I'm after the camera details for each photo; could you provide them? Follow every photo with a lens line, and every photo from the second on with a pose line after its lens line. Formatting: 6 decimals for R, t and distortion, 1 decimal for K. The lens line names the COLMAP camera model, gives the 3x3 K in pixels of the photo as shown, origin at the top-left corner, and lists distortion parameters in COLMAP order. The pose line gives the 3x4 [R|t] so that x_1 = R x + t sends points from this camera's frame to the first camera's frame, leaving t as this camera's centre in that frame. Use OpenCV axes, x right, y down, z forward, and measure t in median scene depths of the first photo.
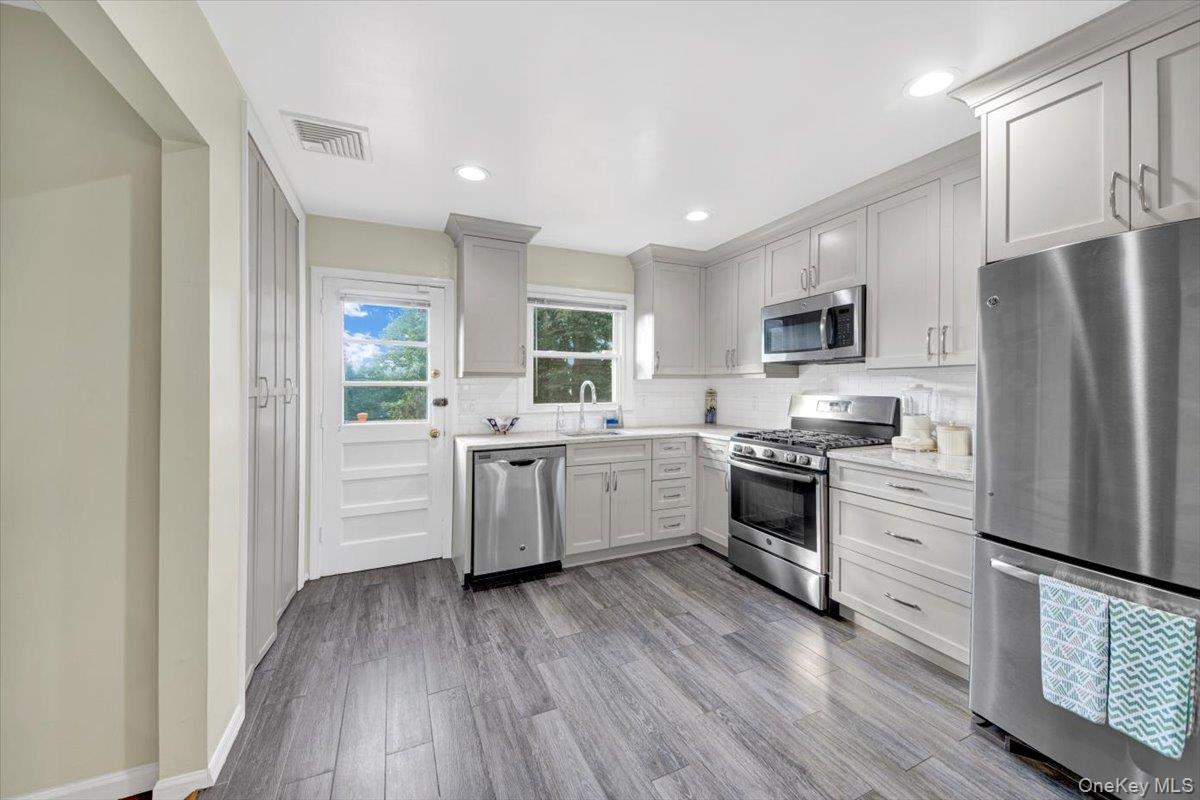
lens RADIAL K [[452.2, 0, 600.0], [0, 452.2, 400.0], [0, 0, 1]] dist [-0.000296, -0.000355]
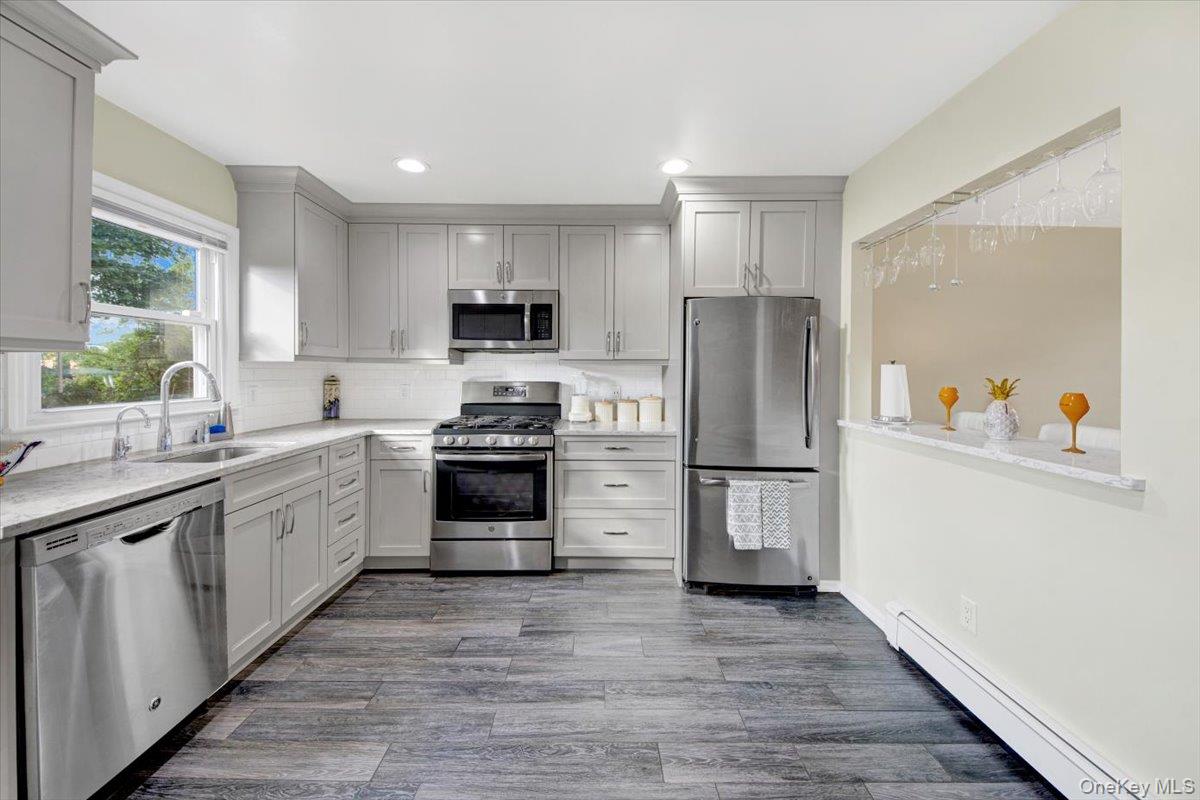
lens RADIAL K [[448.2, 0, 596.5], [0, 448.2, 387.3], [0, 0, 1]] dist [0.032320, -0.000203]
pose [[0.419085, -0.024791, 0.907609, -0.433566], [0.022780, 0.999600, 0.016784, -0.010538], [-0.907661, 0.013642, 0.419481, 0.377649]]
